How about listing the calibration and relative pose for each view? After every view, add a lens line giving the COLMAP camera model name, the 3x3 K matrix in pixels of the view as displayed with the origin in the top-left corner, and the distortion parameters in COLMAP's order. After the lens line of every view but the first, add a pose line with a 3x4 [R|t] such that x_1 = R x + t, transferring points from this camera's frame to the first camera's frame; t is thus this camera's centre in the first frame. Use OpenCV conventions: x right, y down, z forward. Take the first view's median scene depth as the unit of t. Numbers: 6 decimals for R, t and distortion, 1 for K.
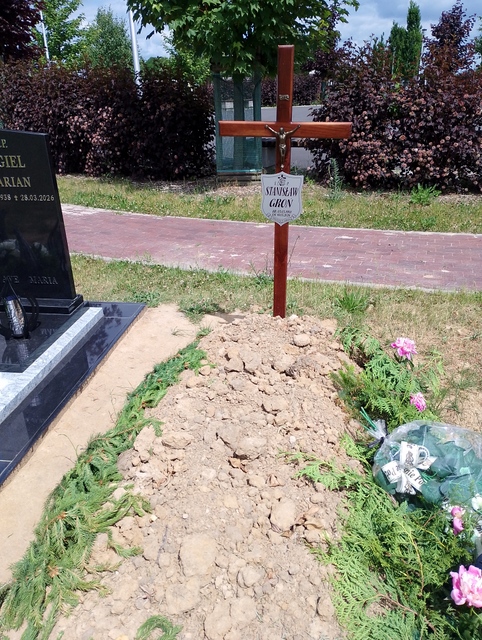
lens RADIAL K [[534.8, 0, 244.0], [0, 534.8, 323.4], [0, 0, 1]] dist [0.067624, -0.084251]
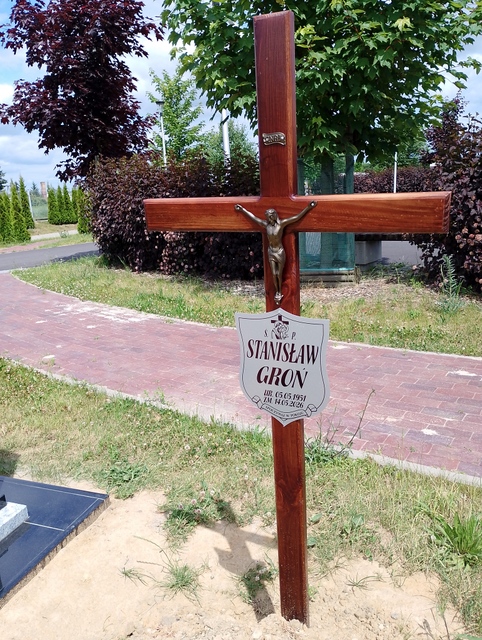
lens RADIAL K [[536.2, 0, 241.0], [0, 536.2, 320.0], [0, 0, 1]] dist [0.062876, -0.098961]
pose [[0.975228, 0.022520, -0.220052, 0.054088], [-0.059075, 0.985187, -0.160987, -0.082051], [0.213167, 0.169998, 0.962112, 0.237456]]
